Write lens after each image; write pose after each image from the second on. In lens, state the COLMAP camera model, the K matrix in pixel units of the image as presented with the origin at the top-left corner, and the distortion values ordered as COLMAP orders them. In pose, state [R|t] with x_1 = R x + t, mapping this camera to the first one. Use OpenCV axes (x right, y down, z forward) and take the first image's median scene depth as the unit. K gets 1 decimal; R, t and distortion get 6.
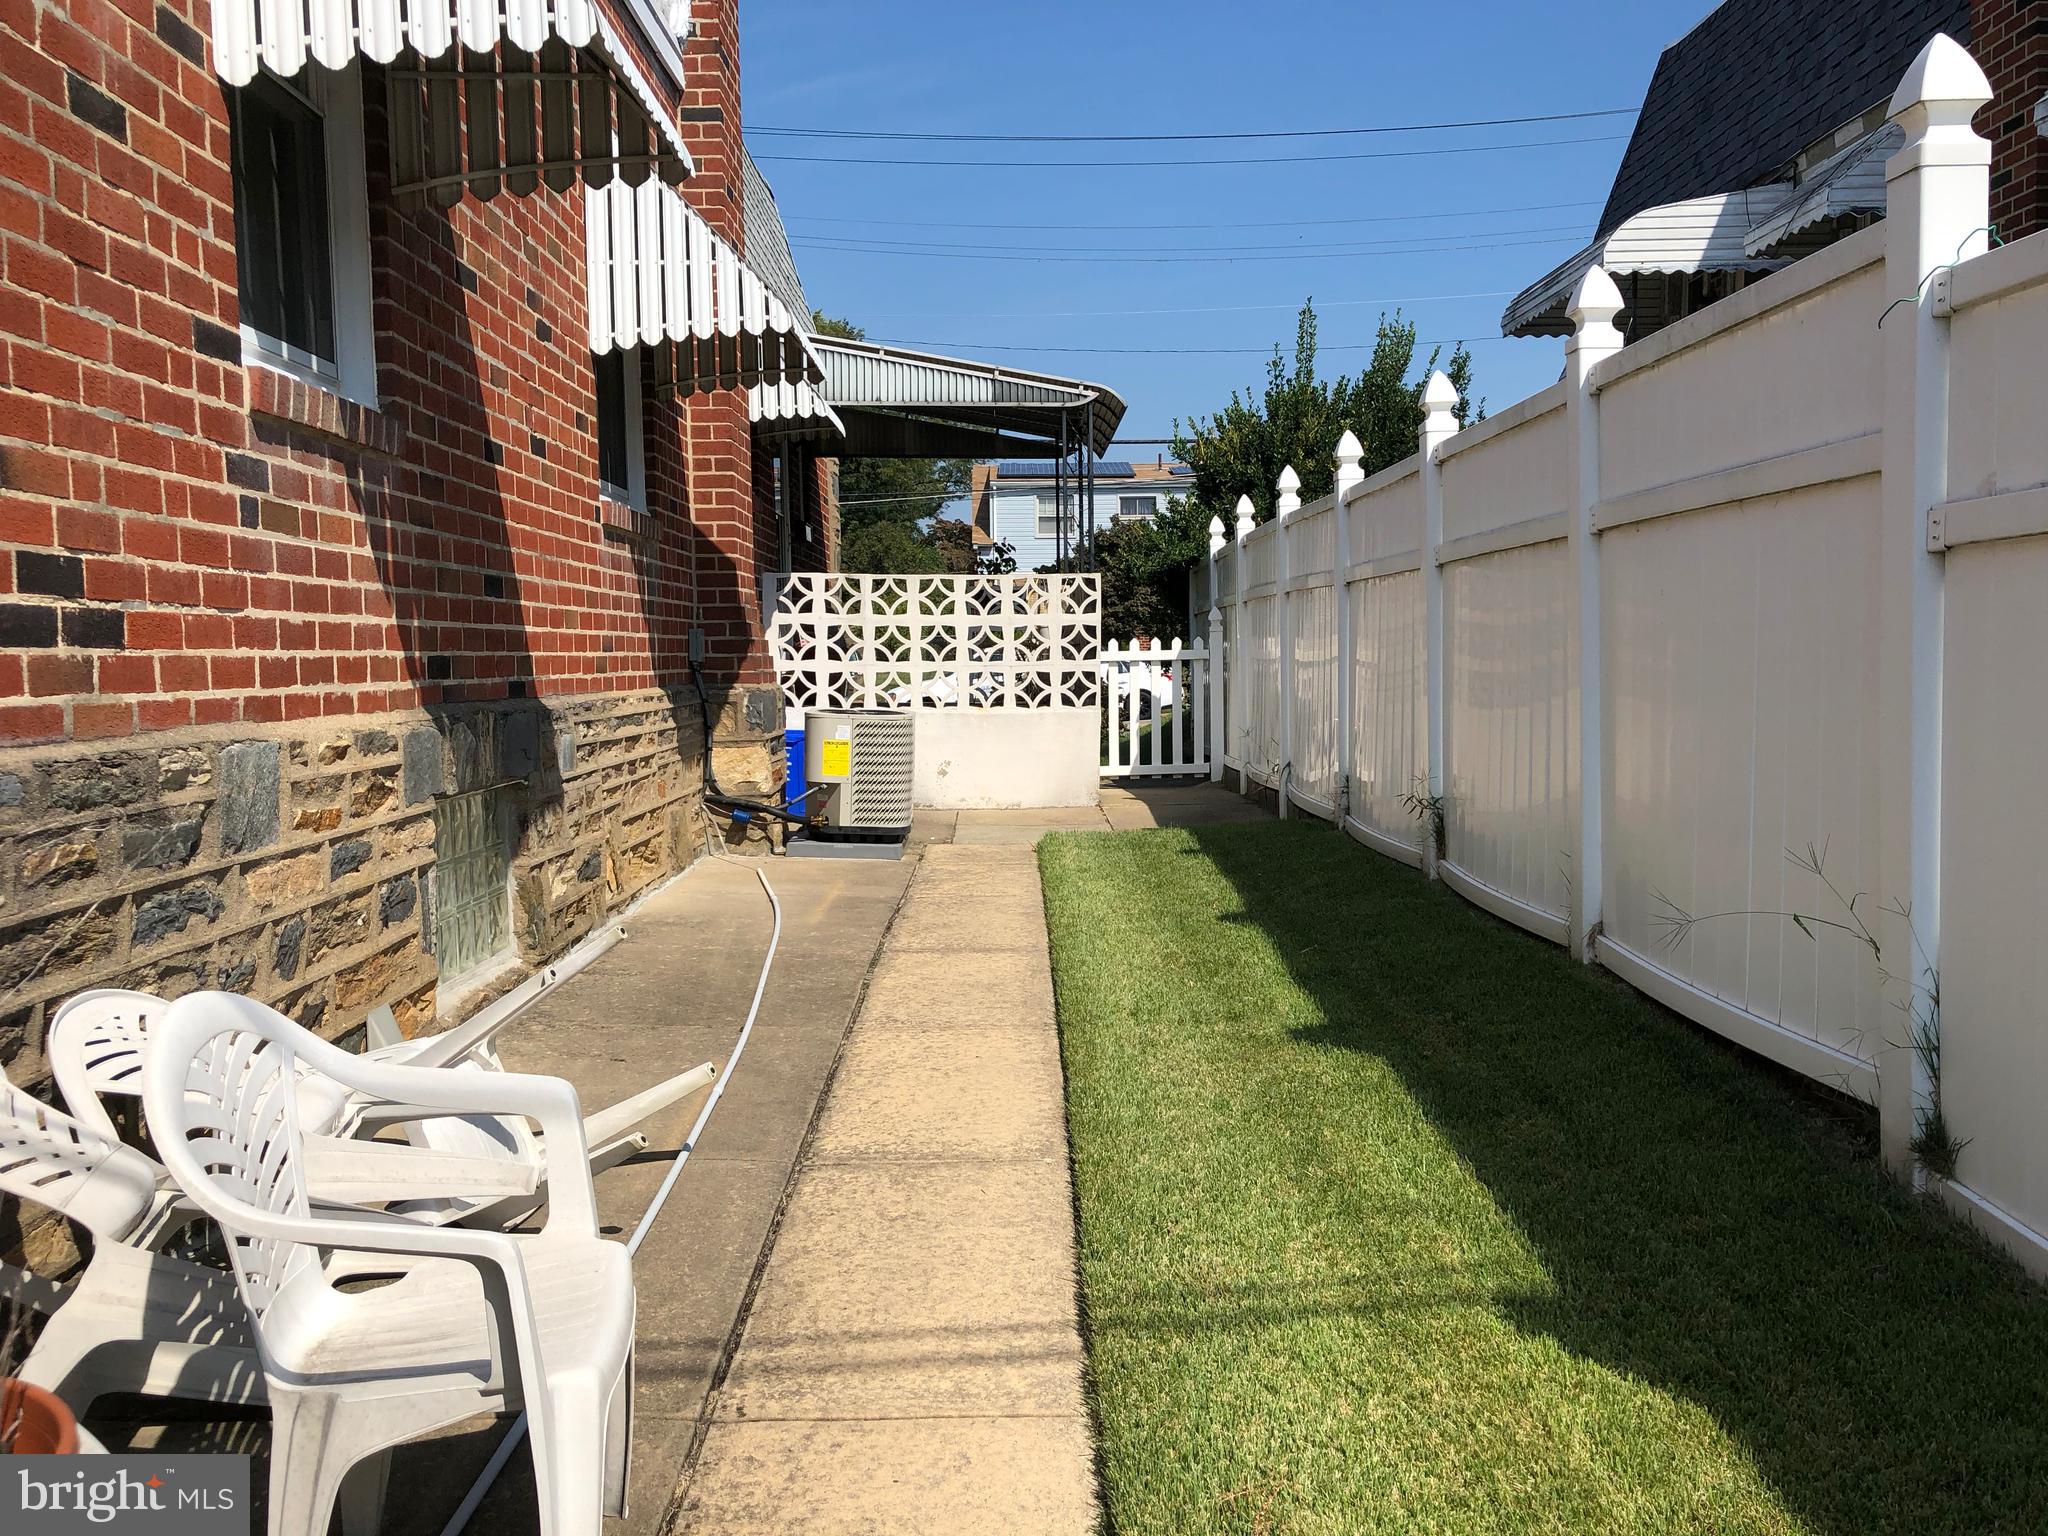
lens RADIAL K [[1654.2, 0, 1021.8], [0, 1654.2, 769.8], [0, 0, 1]] dist [0.060258, -0.064704]
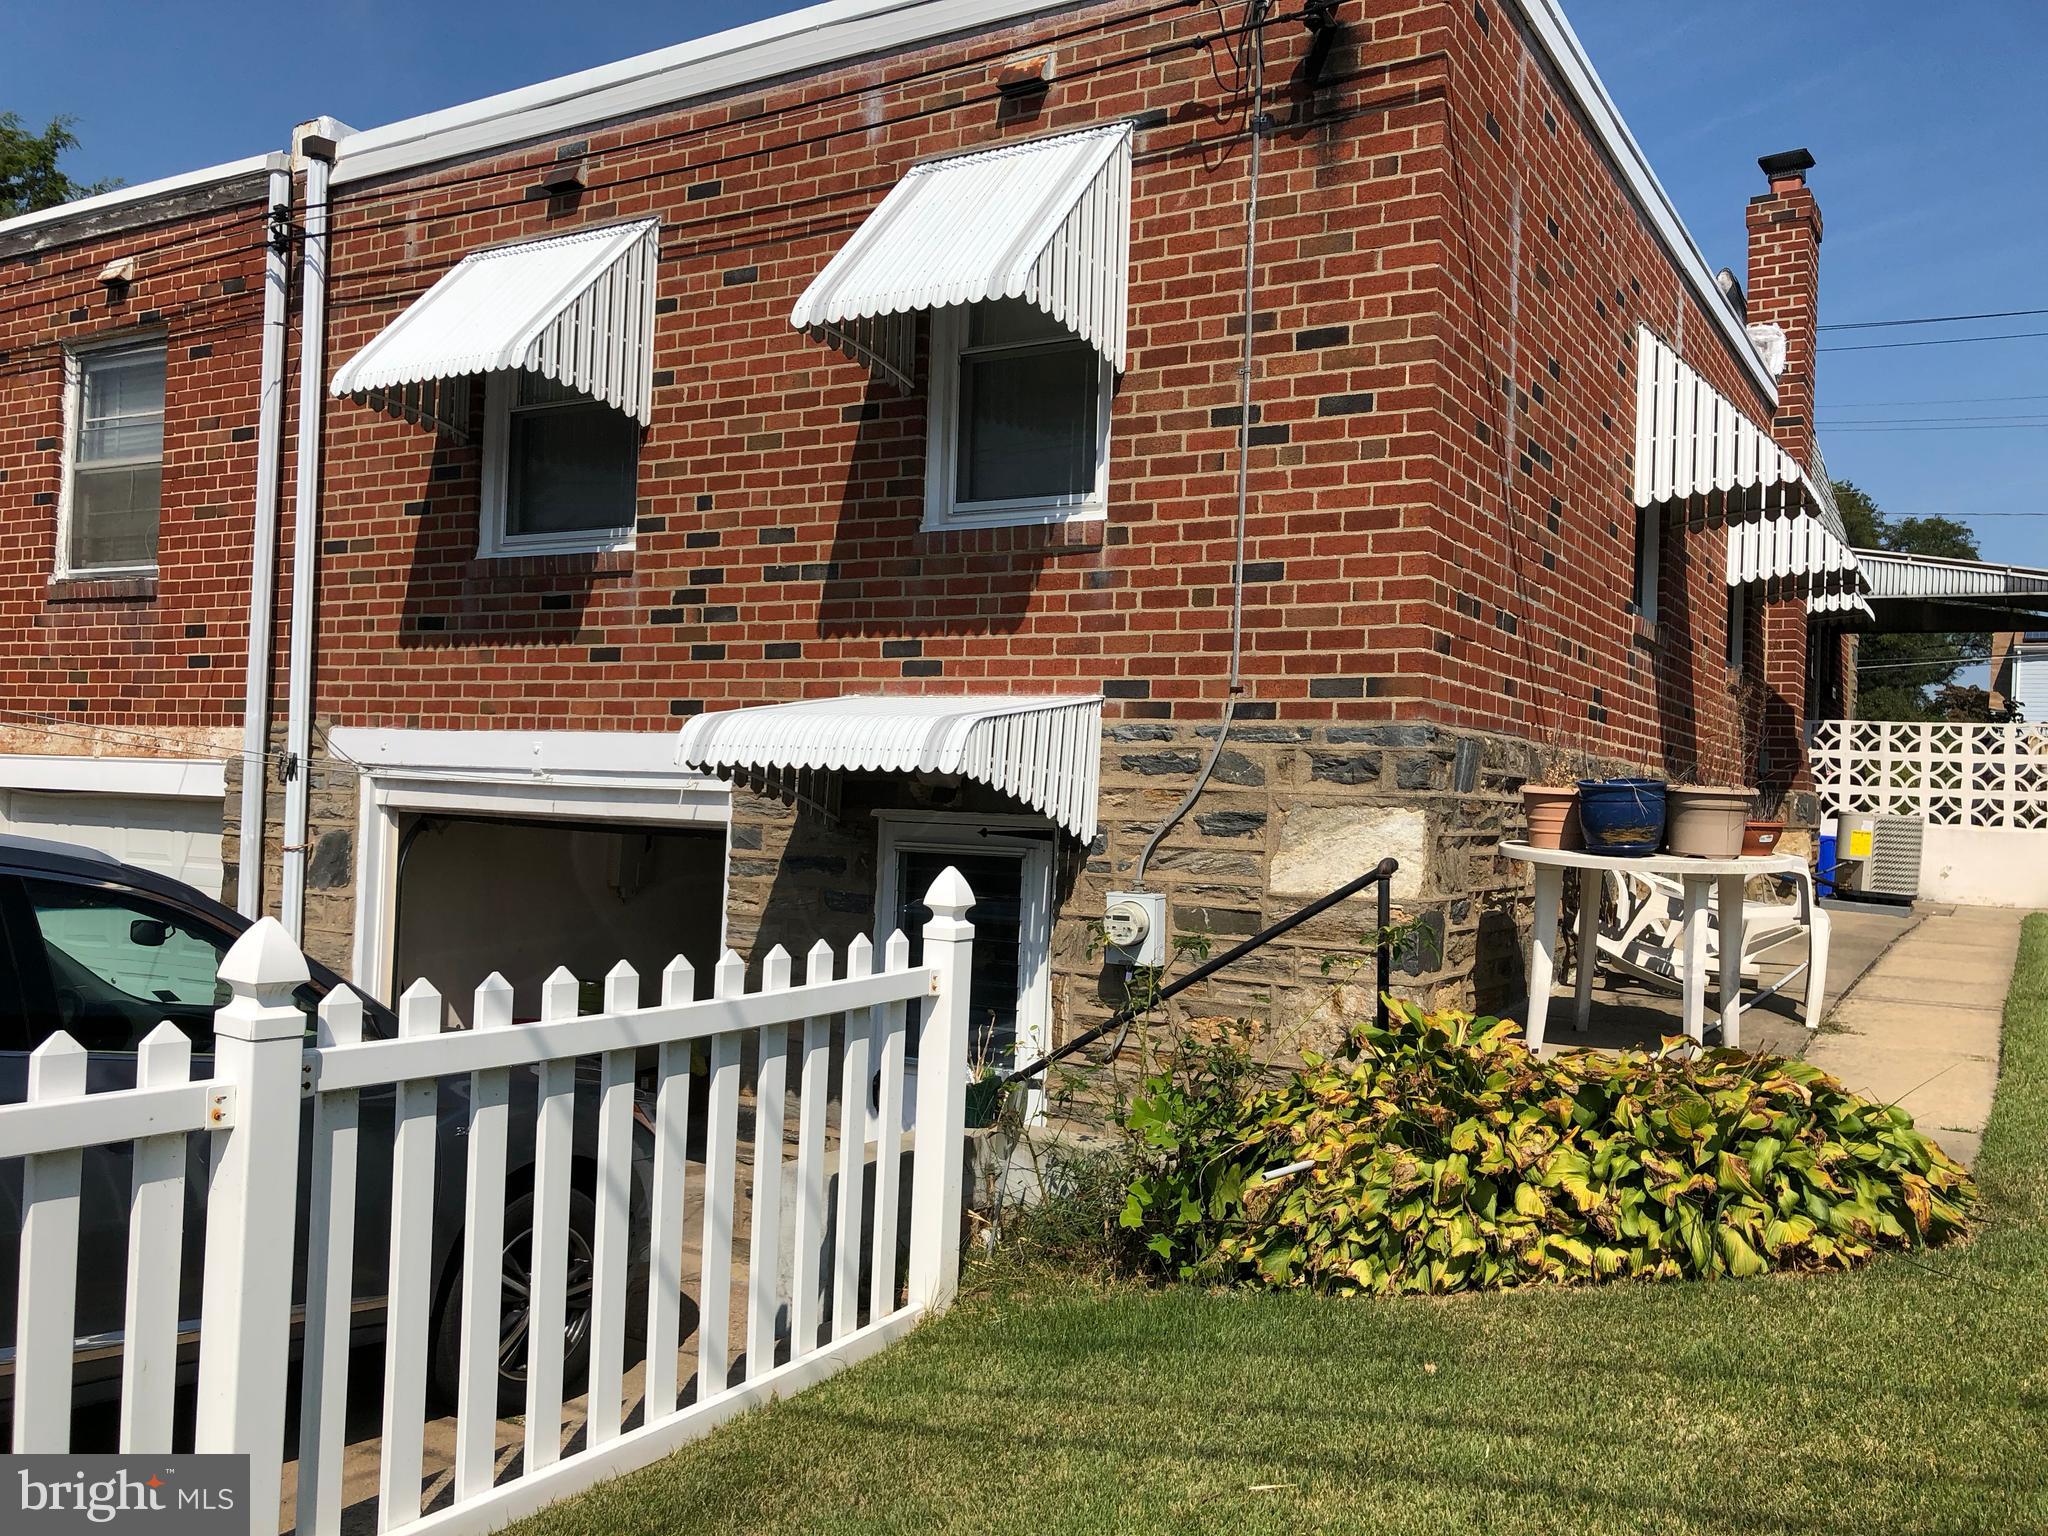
lens RADIAL K [[1654.2, 0, 1024.9], [0, 1654.2, 810.7], [0, 0, 1]] dist [0.060258, -0.064704]
pose [[0.851240, 0.038799, -0.523340, 0.024615], [-0.078566, 0.995446, -0.053991, 0.084251], [0.518862, 0.087076, 0.850411, -0.522146]]
